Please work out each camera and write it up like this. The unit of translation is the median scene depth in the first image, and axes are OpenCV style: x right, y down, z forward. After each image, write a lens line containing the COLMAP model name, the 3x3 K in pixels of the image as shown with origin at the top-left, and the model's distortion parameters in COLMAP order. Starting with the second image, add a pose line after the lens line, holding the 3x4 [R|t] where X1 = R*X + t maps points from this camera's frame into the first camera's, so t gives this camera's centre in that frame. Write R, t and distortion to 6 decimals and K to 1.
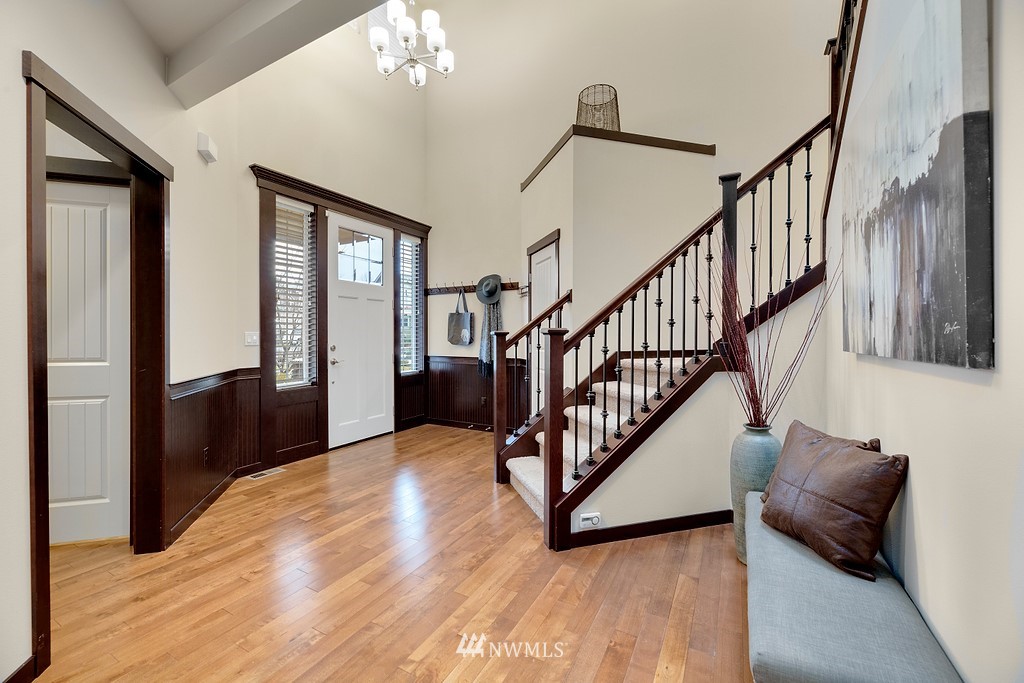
lens RADIAL K [[416.7, 0, 509.1], [0, 416.7, 338.1], [0, 0, 1]] dist [-0.002664, -0.000733]
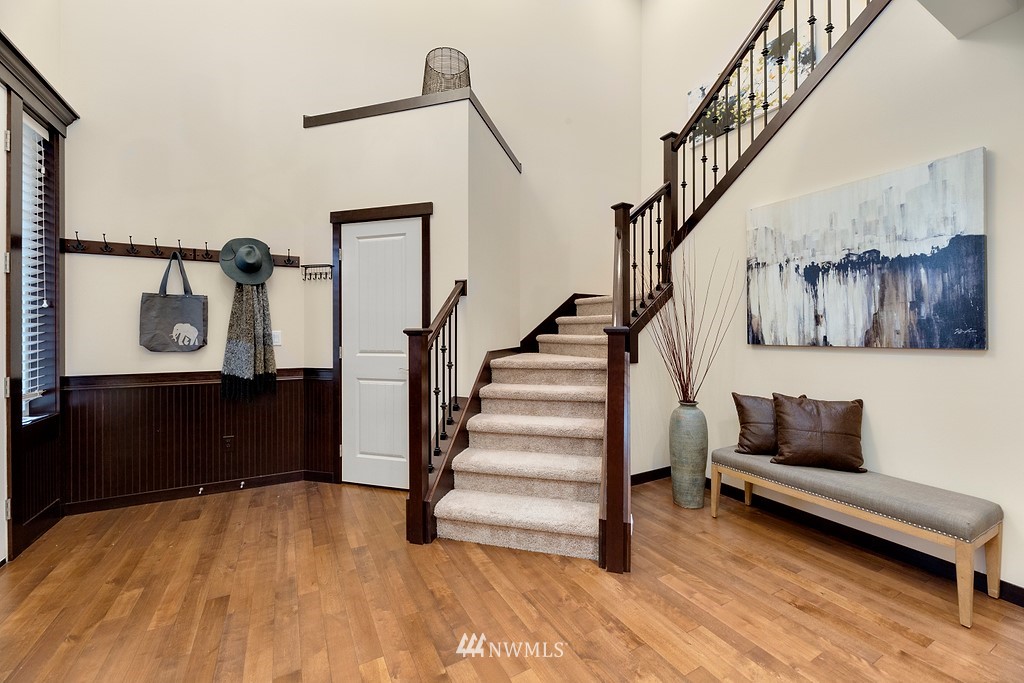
lens RADIAL K [[416.7, 0, 509.4], [0, 416.7, 336.9], [0, 0, 1]] dist [-0.002664, -0.000733]
pose [[0.533836, -0.005794, 0.845568, -0.368110], [0.005723, 0.999978, 0.003240, -0.003044], [-0.845569, 0.003109, 0.533857, 0.340738]]
